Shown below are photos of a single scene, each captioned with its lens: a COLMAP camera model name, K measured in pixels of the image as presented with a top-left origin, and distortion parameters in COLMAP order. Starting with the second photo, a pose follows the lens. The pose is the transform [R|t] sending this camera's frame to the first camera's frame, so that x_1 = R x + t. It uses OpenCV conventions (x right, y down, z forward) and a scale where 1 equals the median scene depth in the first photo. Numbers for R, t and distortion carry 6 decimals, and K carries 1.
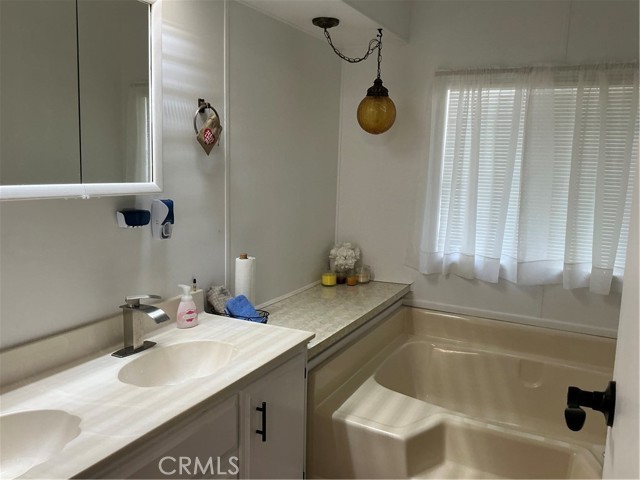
lens RADIAL K [[528.0, 0, 319.0], [0, 528.0, 241.4], [0, 0, 1]] dist [0.077973, -0.124561]
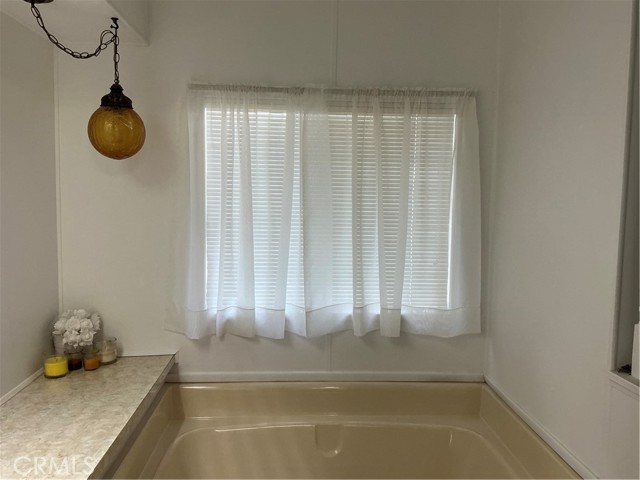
lens RADIAL K [[528.0, 0, 321.7], [0, 528.0, 241.6], [0, 0, 1]] dist [0.077973, -0.124561]
pose [[0.861019, -0.055740, 0.505508, -0.028669], [0.087920, 0.995324, -0.040003, -0.035916], [-0.500915, 0.078888, 0.861894, 0.238559]]
